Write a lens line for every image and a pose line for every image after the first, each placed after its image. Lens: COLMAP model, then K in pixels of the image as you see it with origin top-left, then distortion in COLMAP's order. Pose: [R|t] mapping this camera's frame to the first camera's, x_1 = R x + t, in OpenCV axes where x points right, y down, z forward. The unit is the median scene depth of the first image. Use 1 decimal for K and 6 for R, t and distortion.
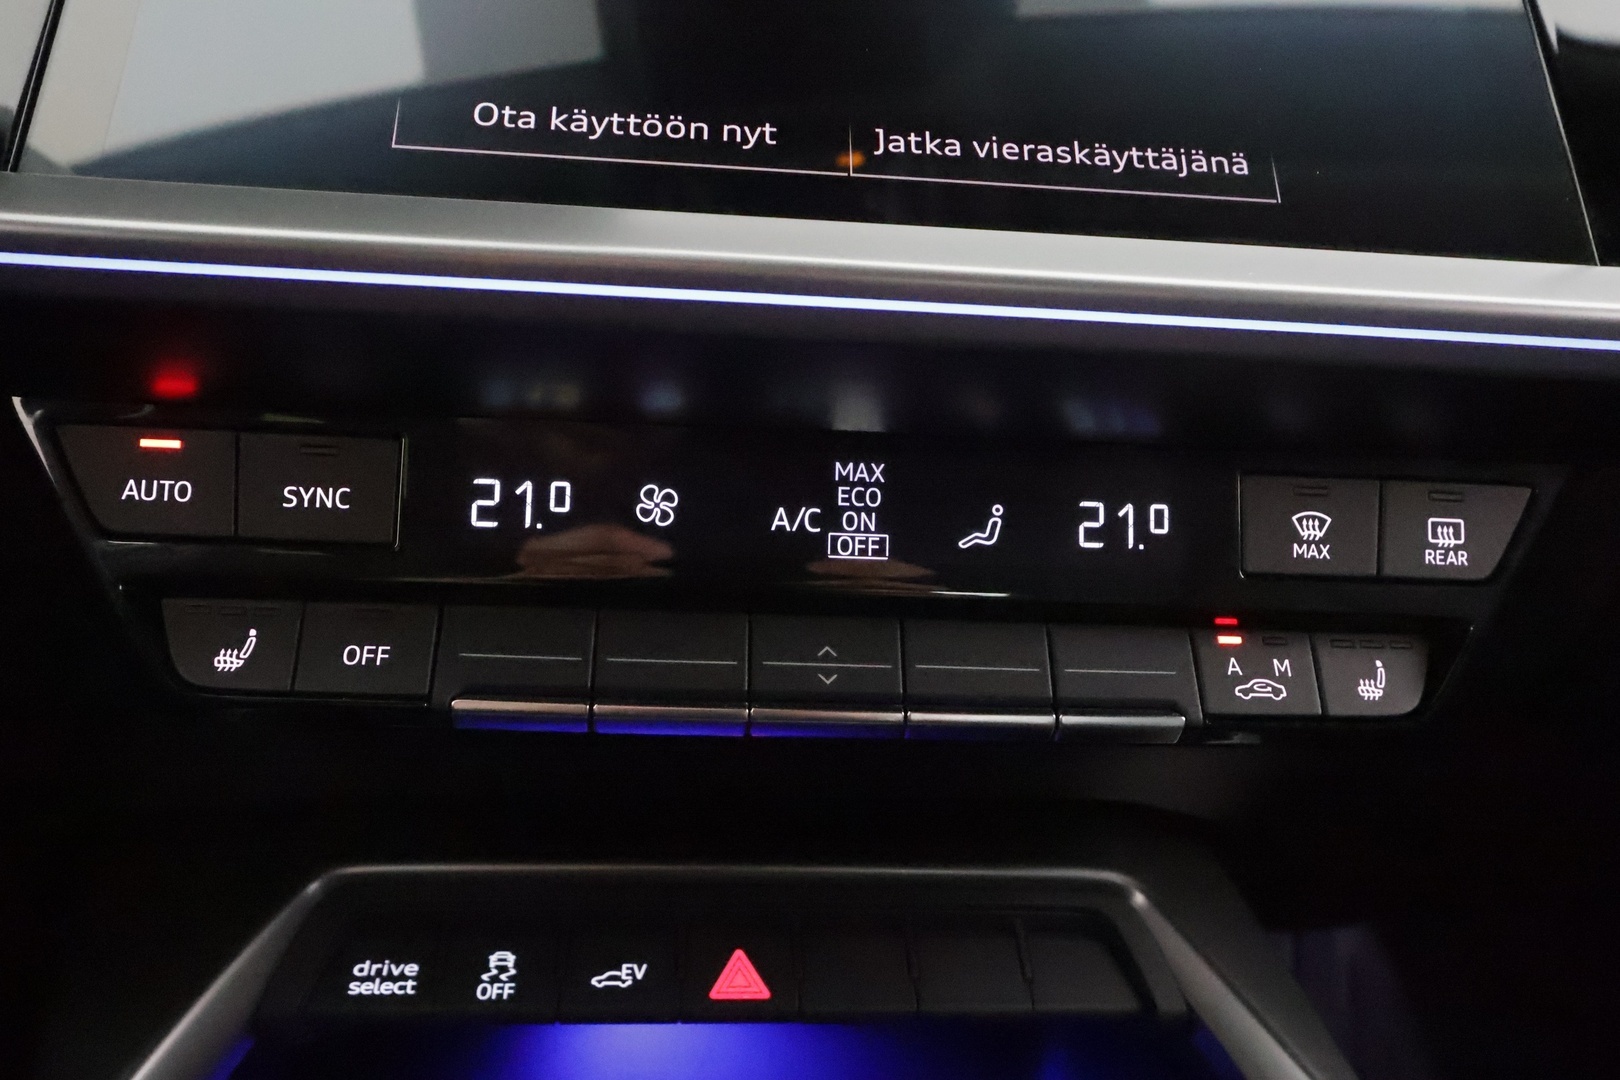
lens RADIAL K [[1277.5, 0, 810.0], [0, 1277.5, 540.0], [0, 0, 1]] dist [-0.001495, -0.000508]
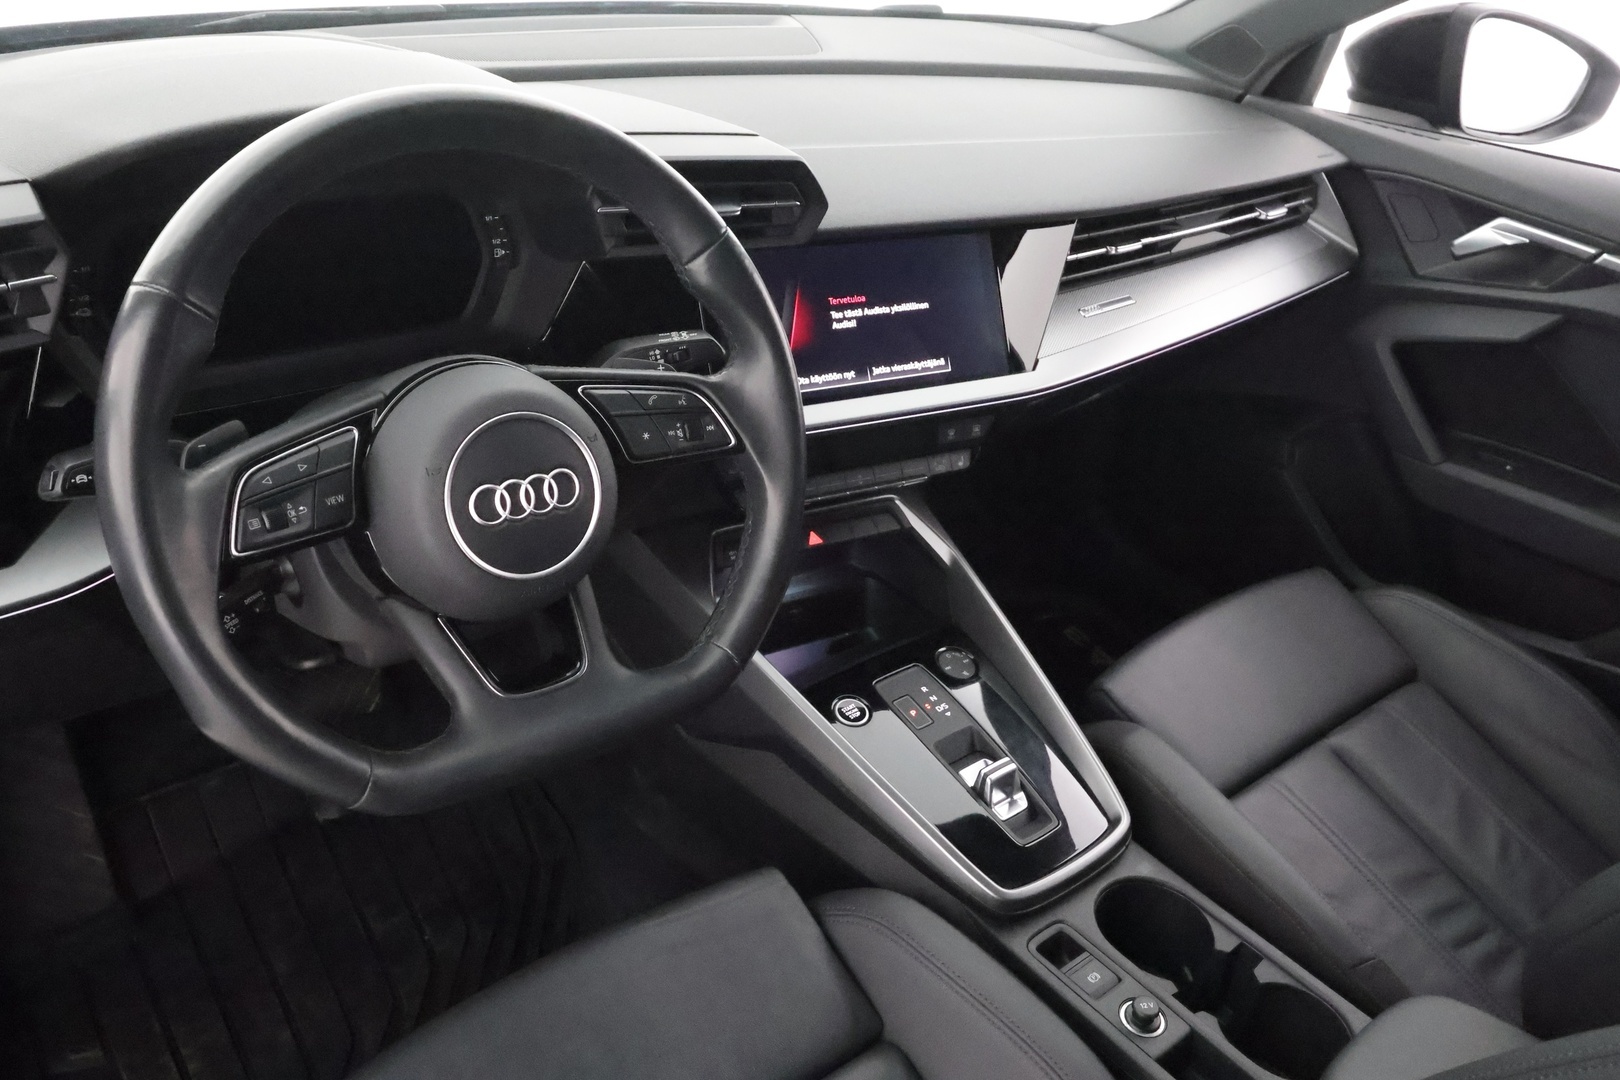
lens RADIAL K [[1277.5, 0, 810.0], [0, 1277.5, 540.0], [0, 0, 1]] dist [-0.001495, -0.000508]
pose [[0.912290, -0.175409, 0.370080, -1.911898], [-0.004475, 0.899312, 0.437284, -1.735495], [-0.409521, -0.400586, 0.819648, -2.820061]]
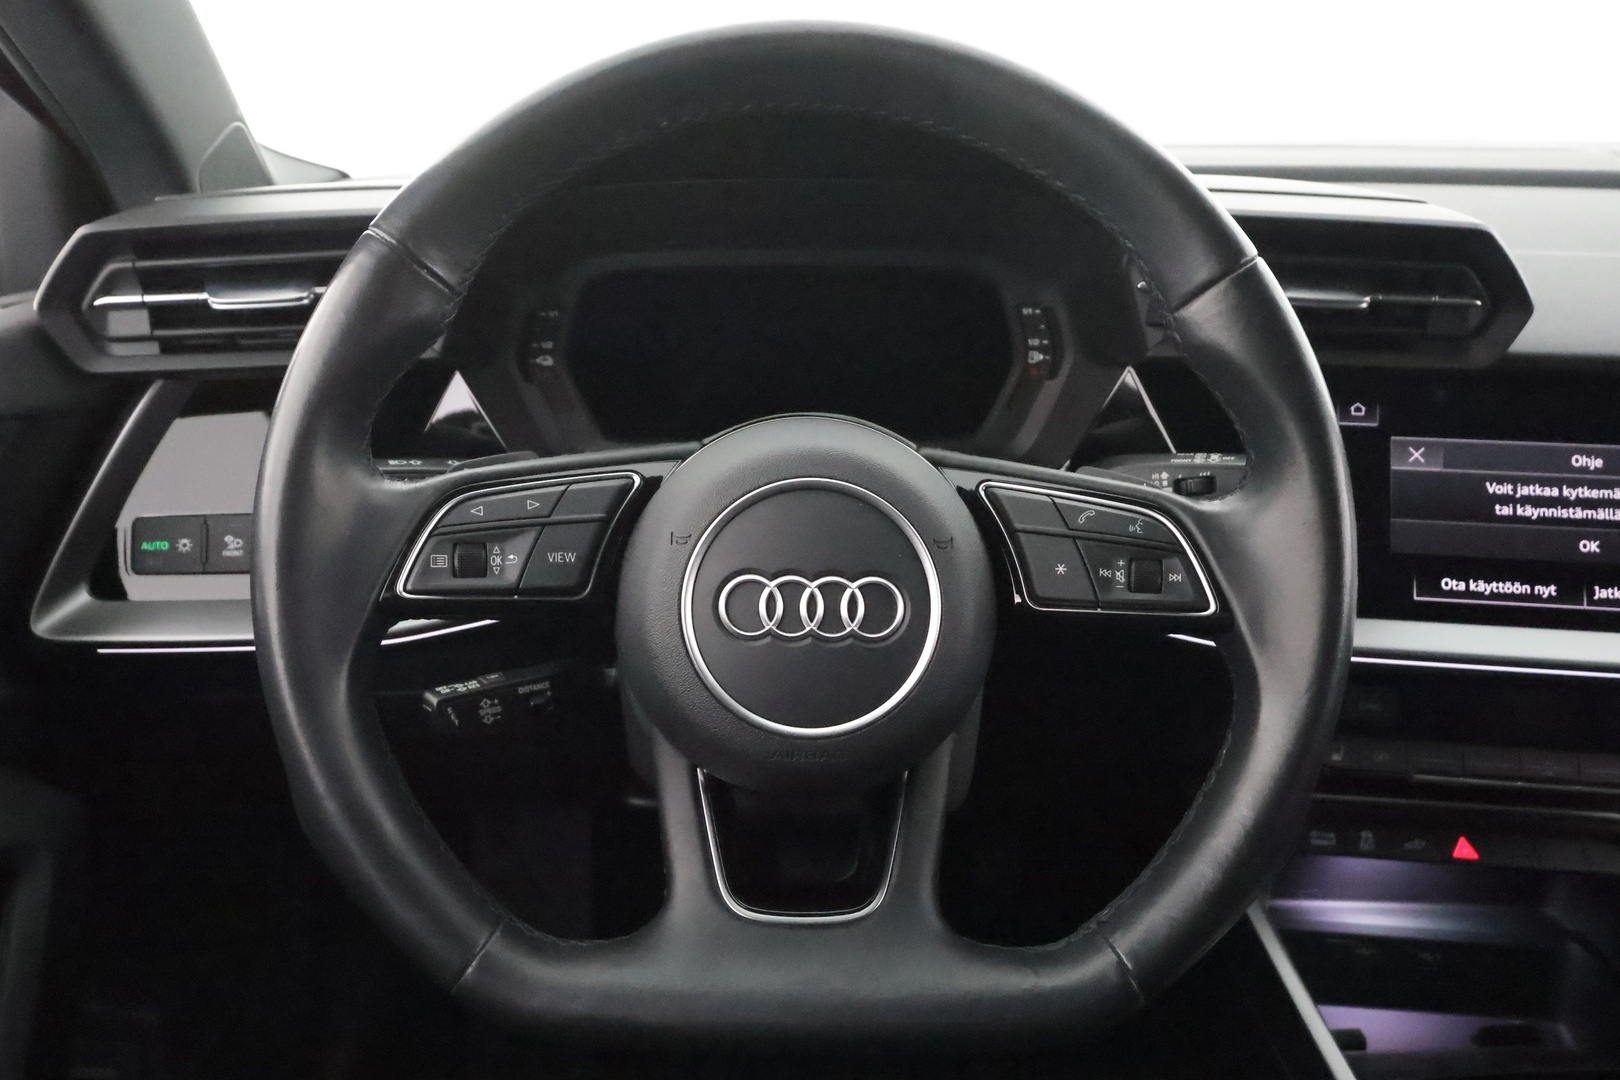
lens RADIAL K [[1234.7, 0, 810.0], [0, 1234.7, 540.0], [0, 0, 1]] dist [-0.002912, 0.004742]
pose [[0.975483, 0.037426, -0.216871, -1.008110], [0.016523, 0.970198, 0.241751, -1.078112], [0.219456, -0.239407, 0.945793, -1.816805]]
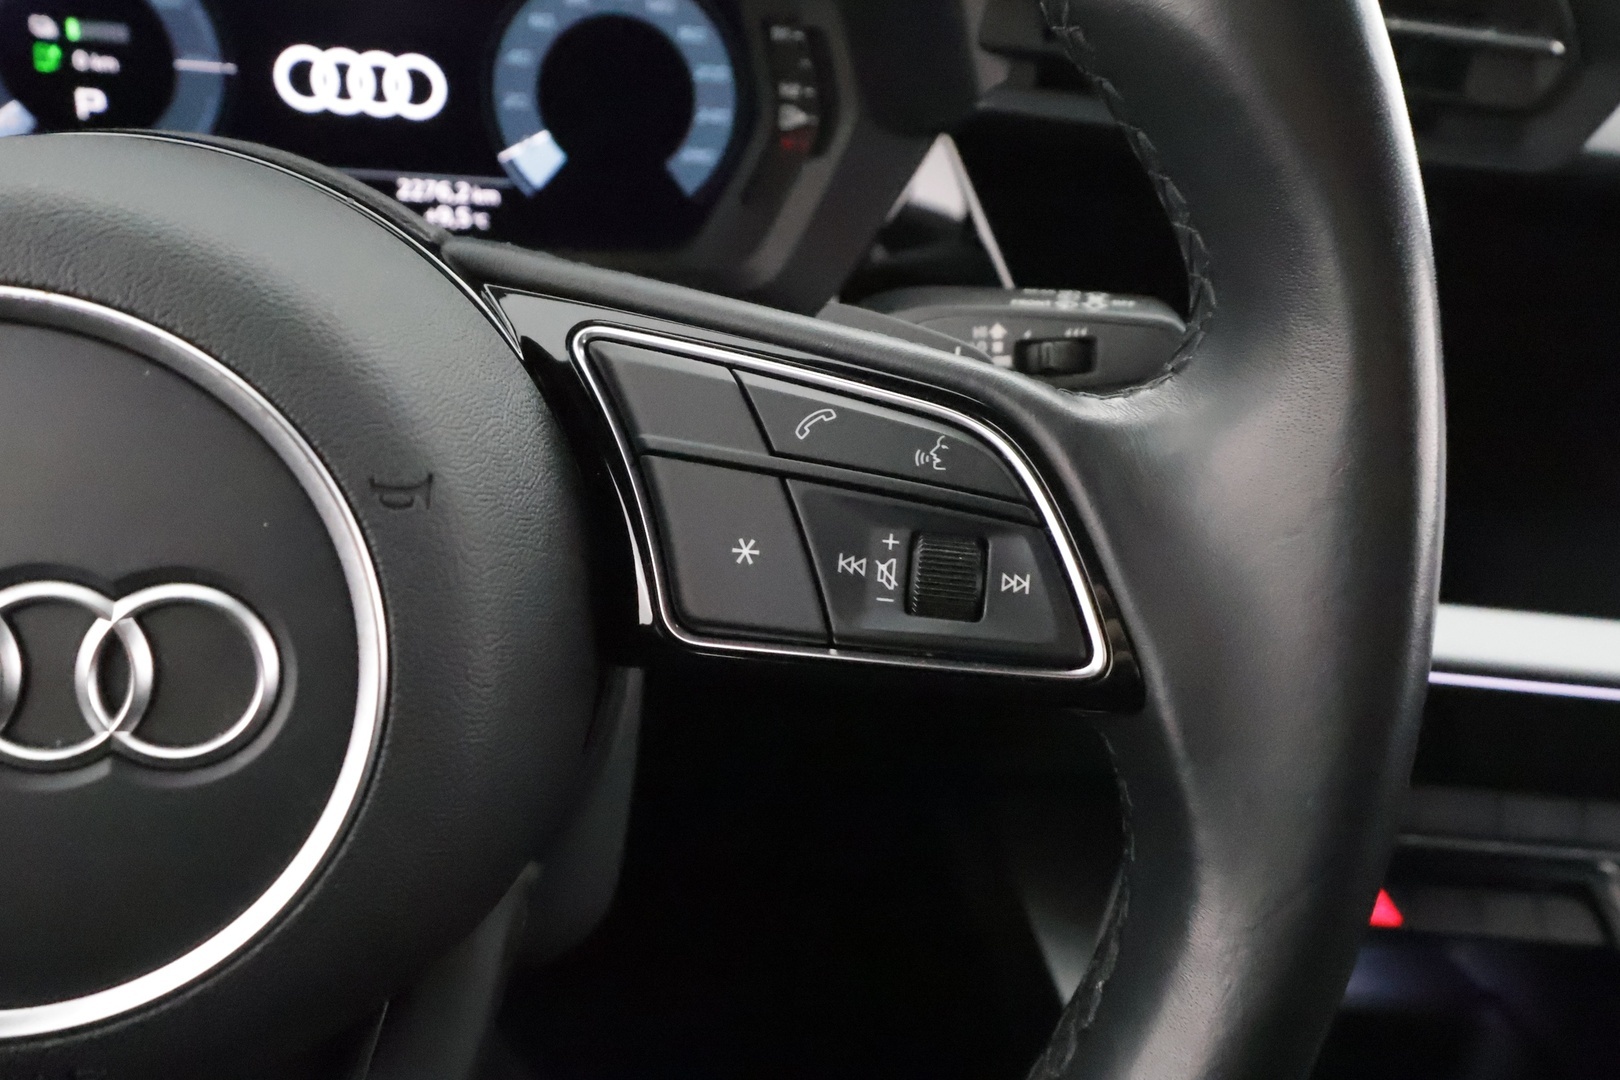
lens RADIAL K [[1277.5, 0, 810.0], [0, 1277.5, 540.0], [0, 0, 1]] dist [-0.001495, -0.000508]
pose [[0.994319, 0.089706, -0.057289, -0.954669], [-0.063847, 0.933327, 0.353306, -0.853115], [0.085163, -0.347641, 0.933752, -0.646886]]
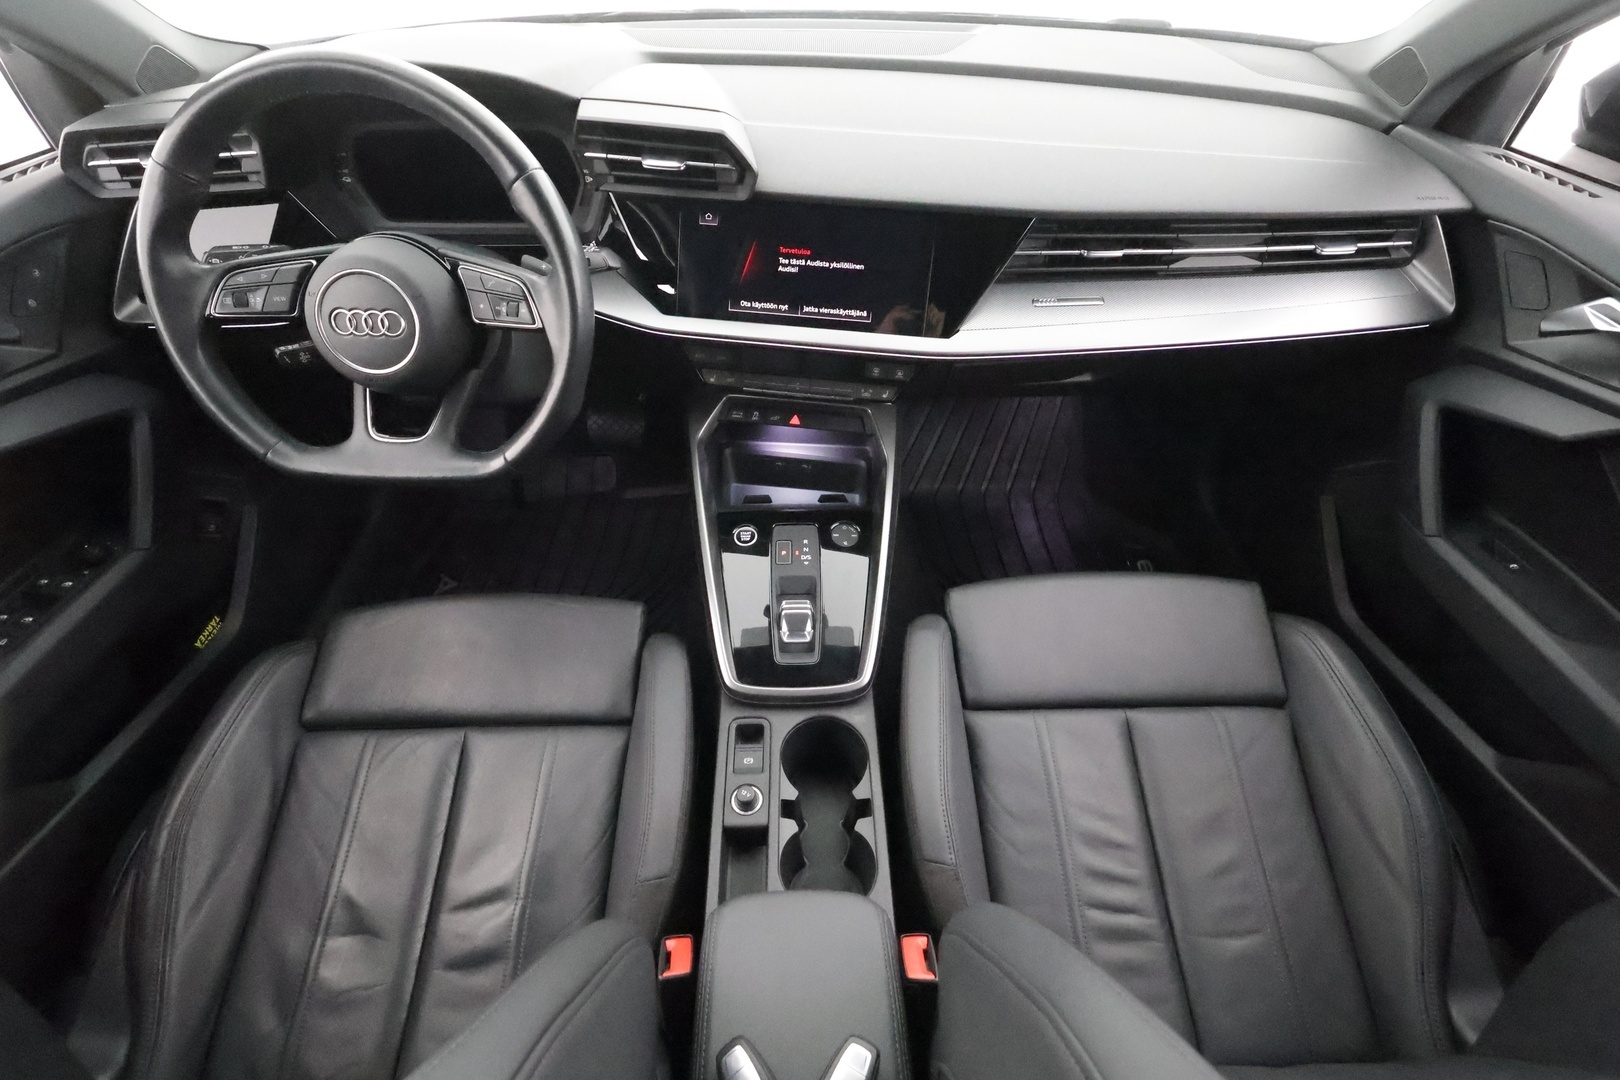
lens RADIAL K [[751.3, 0, 810.0], [0, 751.3, 540.0], [0, 0, 1]] dist [-0.003392, 0.001389]
pose [[0.970997, 0.137922, -0.195299, 0.932935], [0.009126, 0.794867, 0.606716, -1.608699], [0.238916, -0.590901, 0.770555, -2.413674]]
